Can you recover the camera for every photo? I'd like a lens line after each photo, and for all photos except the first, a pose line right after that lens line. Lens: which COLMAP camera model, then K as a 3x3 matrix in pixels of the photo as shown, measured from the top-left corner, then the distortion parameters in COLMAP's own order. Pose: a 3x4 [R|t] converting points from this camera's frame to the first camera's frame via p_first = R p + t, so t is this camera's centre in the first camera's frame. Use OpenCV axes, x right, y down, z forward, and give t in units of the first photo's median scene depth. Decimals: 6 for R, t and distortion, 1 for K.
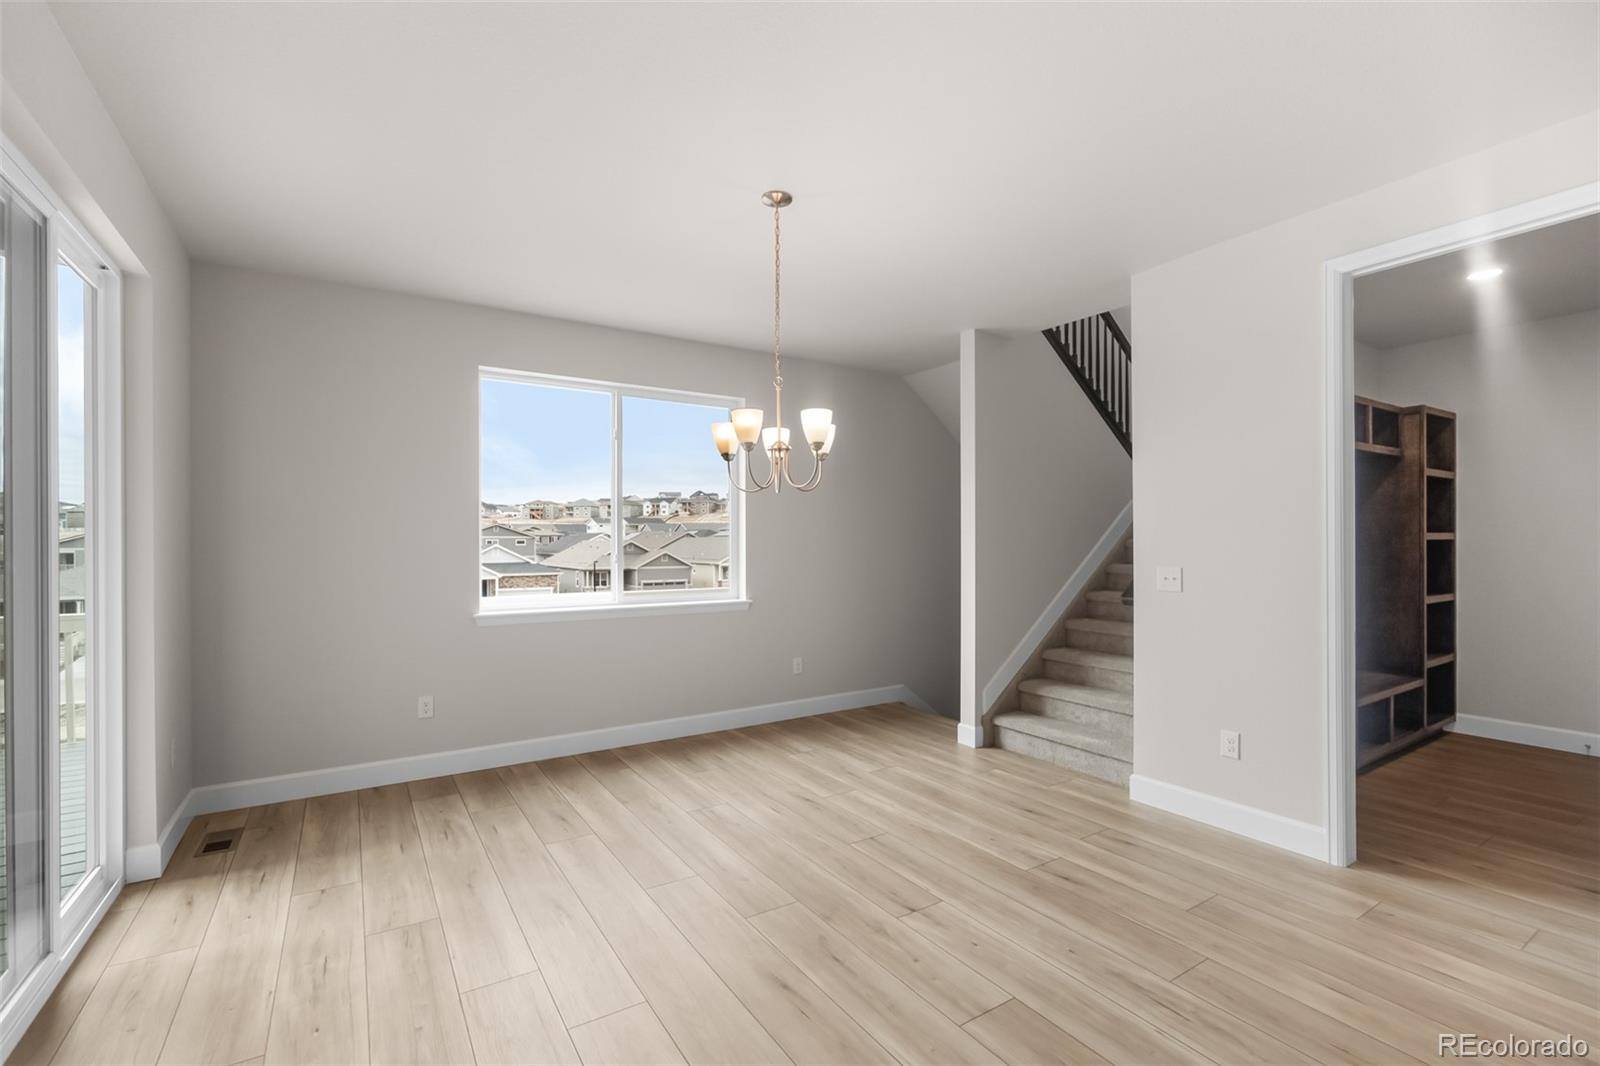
lens RADIAL K [[700.2, 0, 790.6], [0, 700.2, 542.3], [0, 0, 1]] dist [-0.002553, -0.000285]
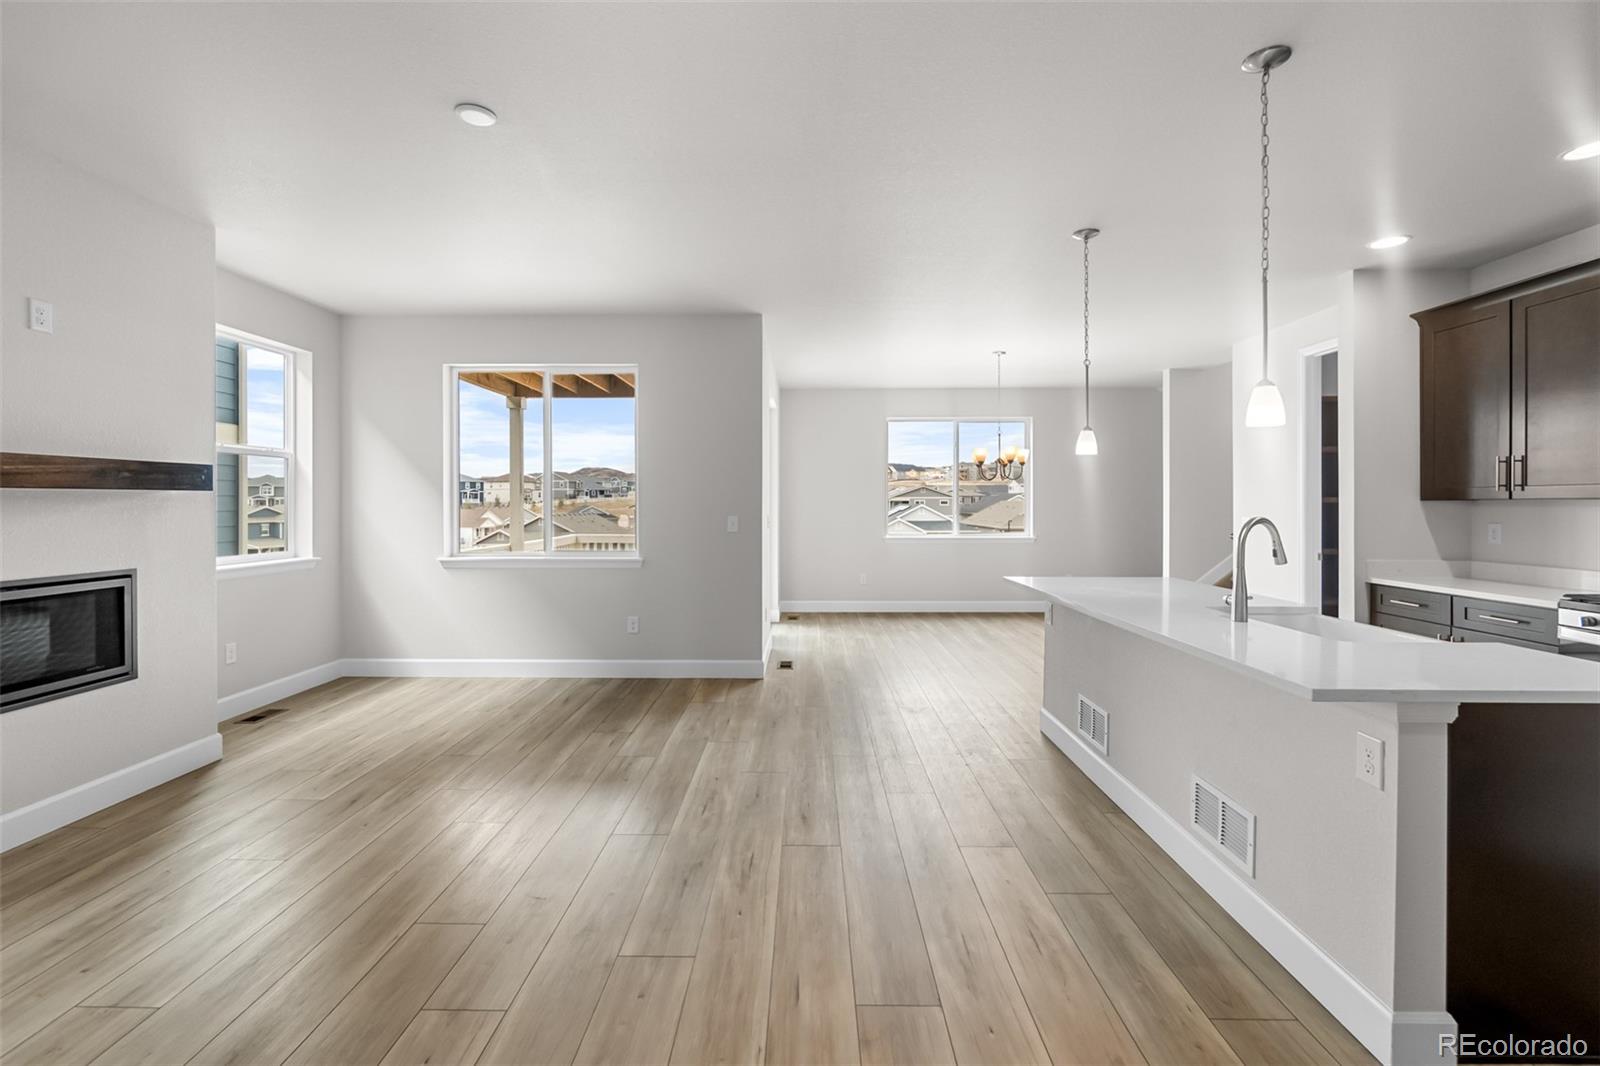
lens RADIAL K [[697.2, 0, 808.1], [0, 697.2, 509.4], [0, 0, 1]] dist [-0.002756, -0.000411]
pose [[0.845074, 0.003978, -0.534634, 0.525810], [0.001320, 0.999954, 0.009528, -0.001837], [0.534647, -0.008758, 0.845030, -0.988156]]
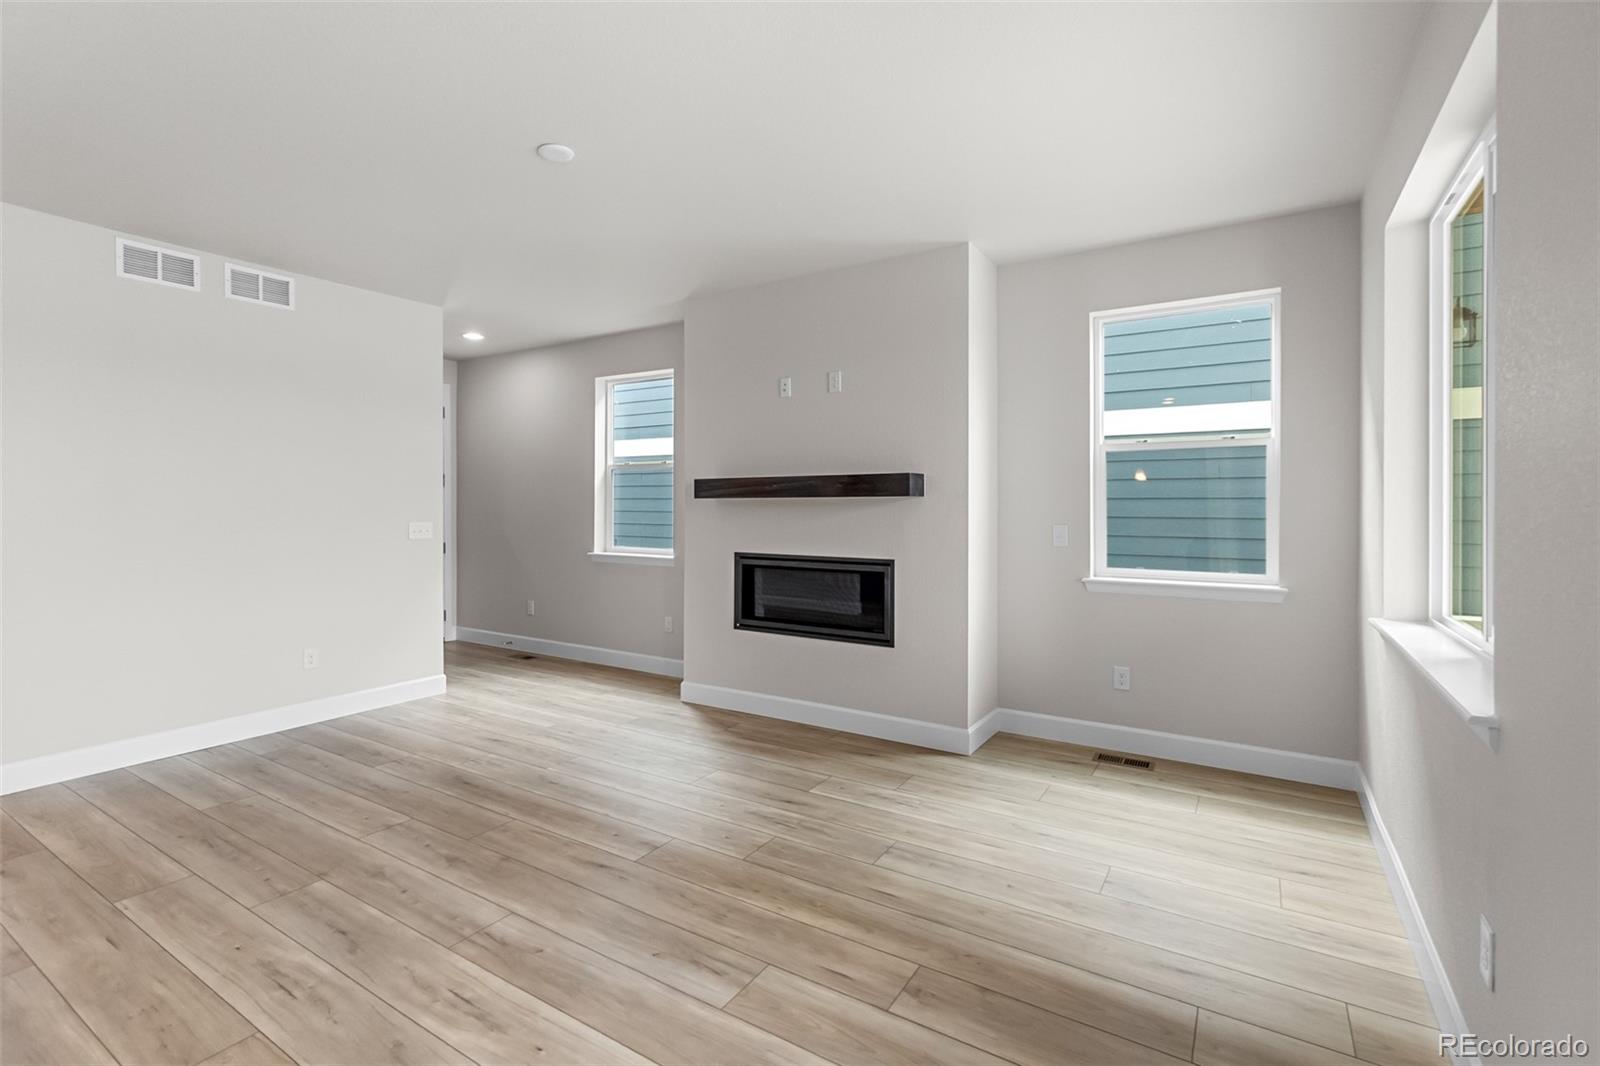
lens RADIAL K [[732.9, 0, 796.0], [0, 732.9, 514.3], [0, 0, 1]] dist [0.004095, 0.000736]
pose [[-0.906304, 0.000258, -0.422627, -0.009600], [-0.003873, 0.999953, 0.008915, -0.001002], [0.422610, 0.009716, -0.906260, 0.225840]]
